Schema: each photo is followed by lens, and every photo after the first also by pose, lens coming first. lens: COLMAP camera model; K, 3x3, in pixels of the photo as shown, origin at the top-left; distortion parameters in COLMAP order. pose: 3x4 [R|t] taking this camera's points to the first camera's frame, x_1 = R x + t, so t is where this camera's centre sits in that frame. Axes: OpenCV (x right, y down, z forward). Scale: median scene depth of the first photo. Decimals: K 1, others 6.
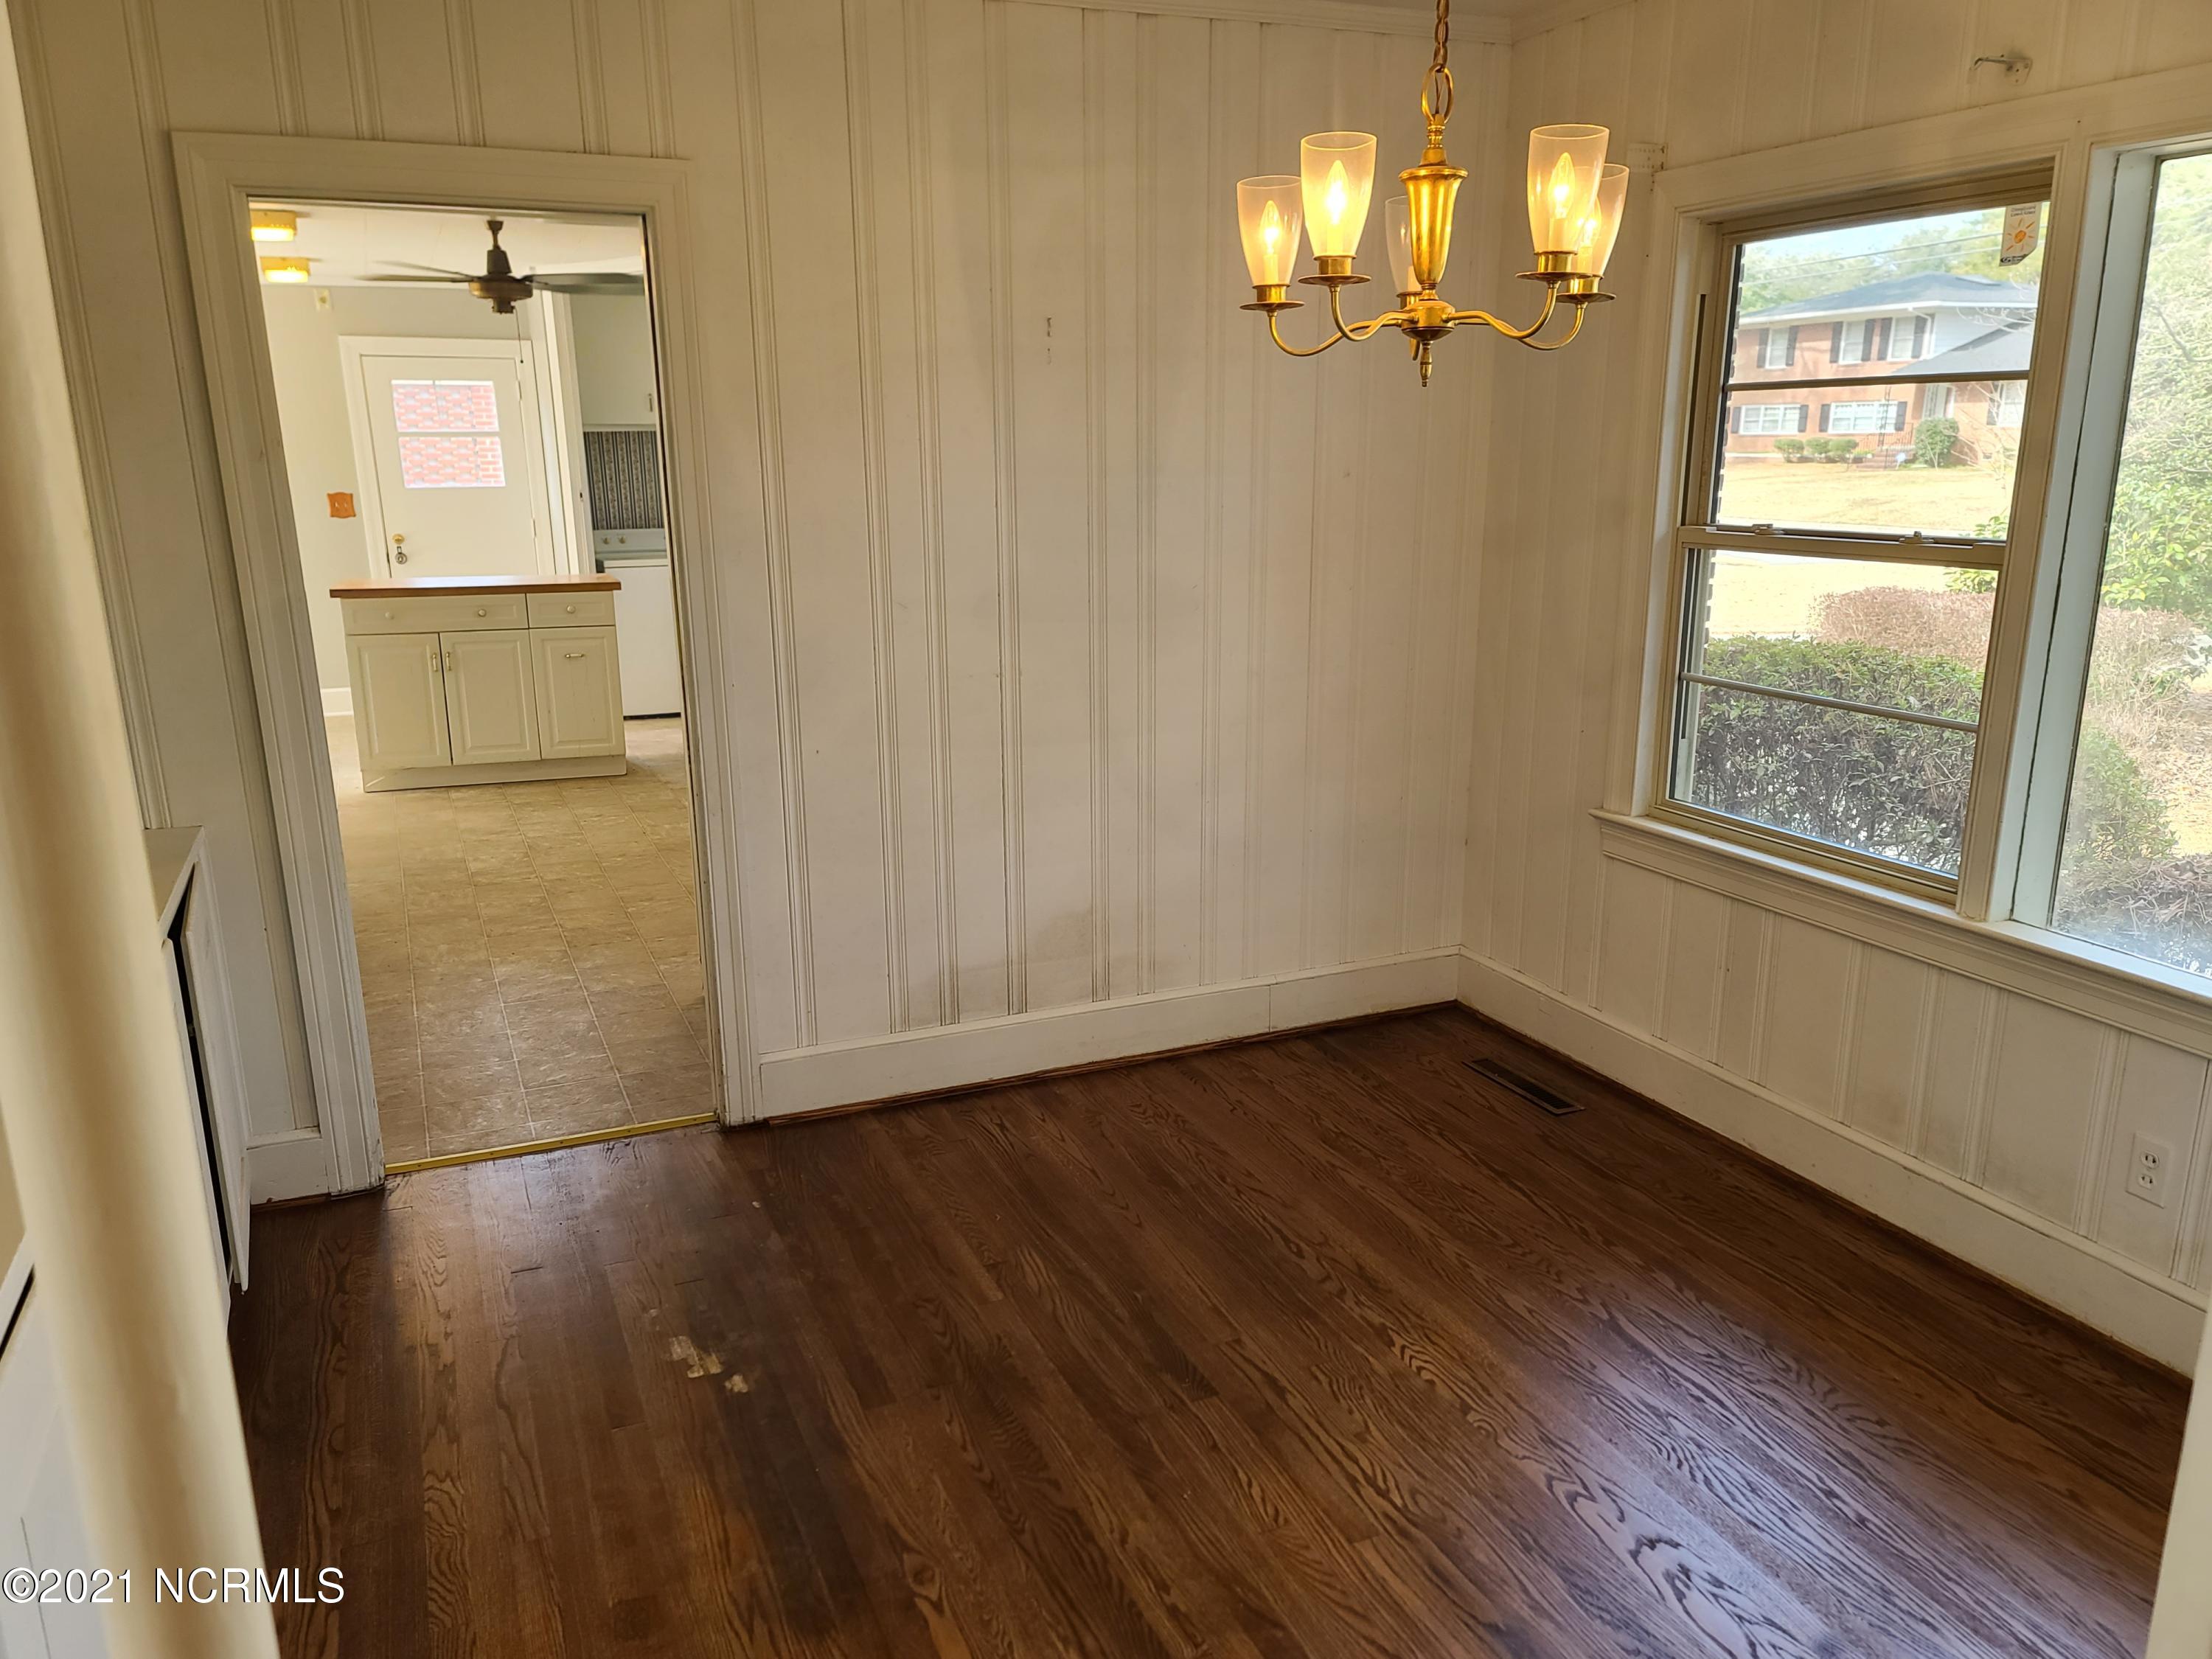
lens RADIAL K [[1659.6, 0, 1098.0], [0, 1659.6, 852.4], [0, 0, 1]] dist [0.090461, -0.051370]
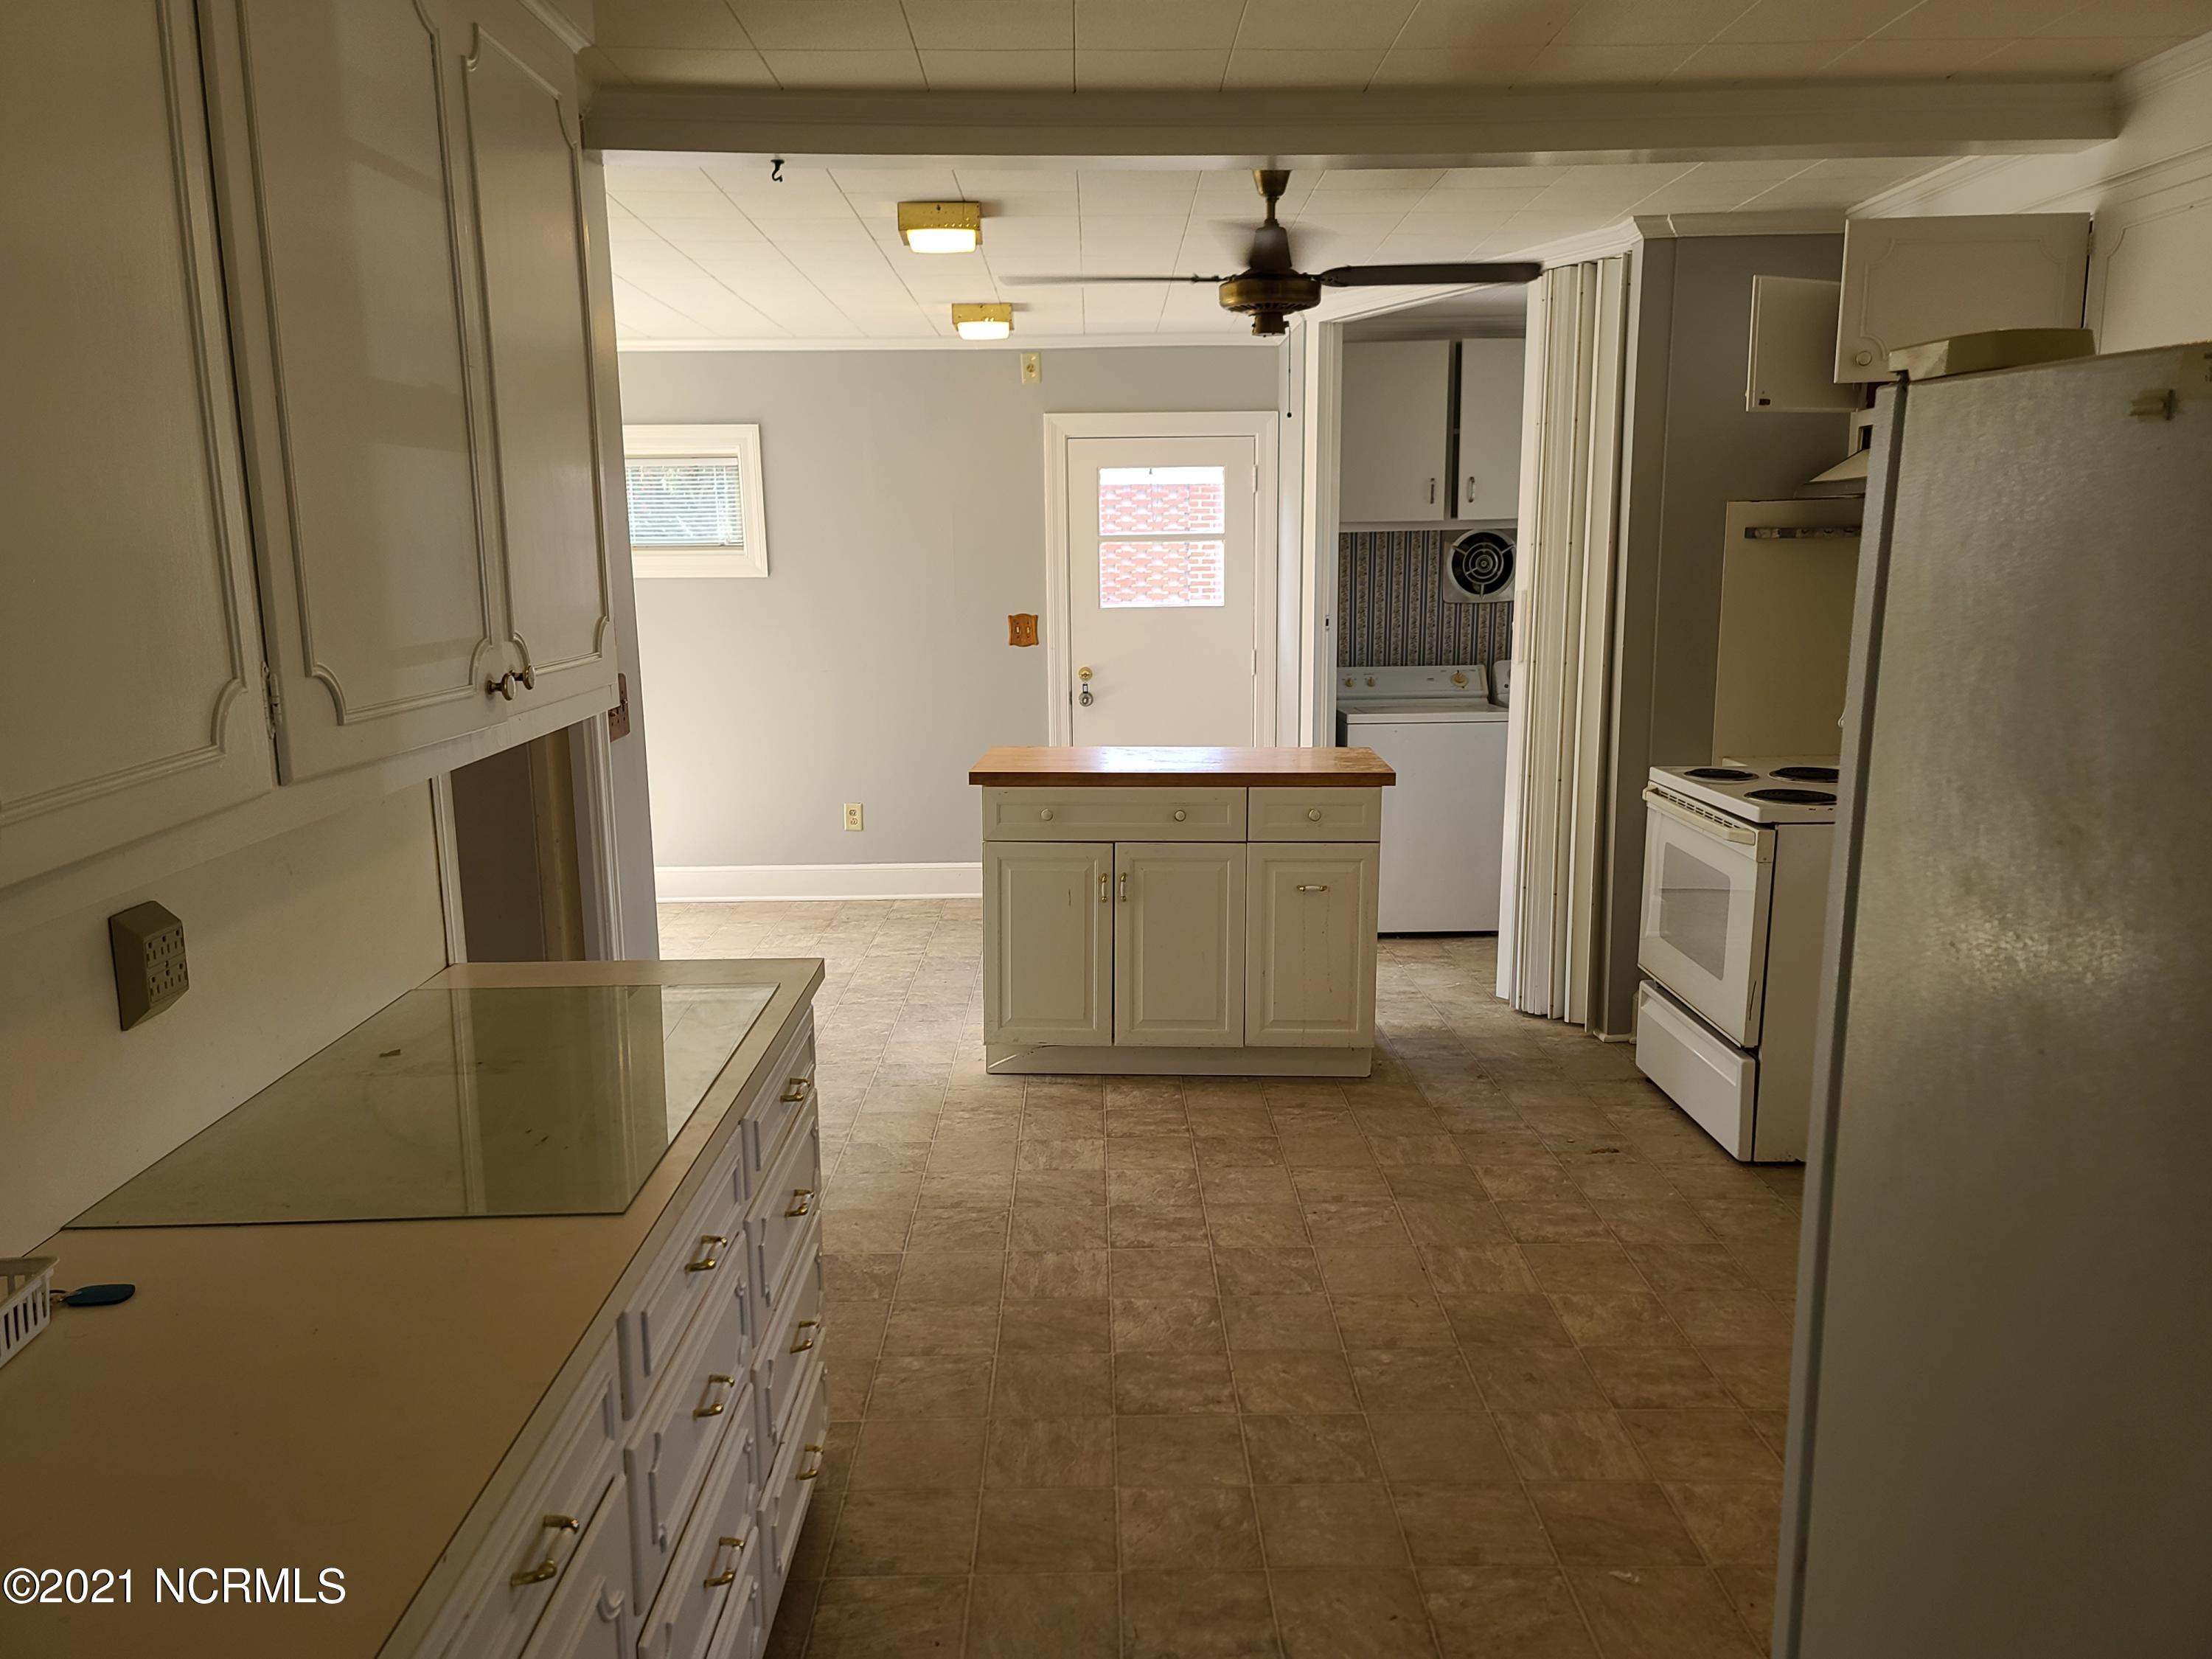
lens RADIAL K [[1659.6, 0, 1109.0], [0, 1659.6, 827.8], [0, 0, 1]] dist [0.090461, -0.051370]
pose [[0.925308, 0.071161, -0.372479, -0.158890], [-0.097641, 0.993826, -0.052689, -0.102359], [0.366430, 0.085123, 0.926544, 0.414056]]
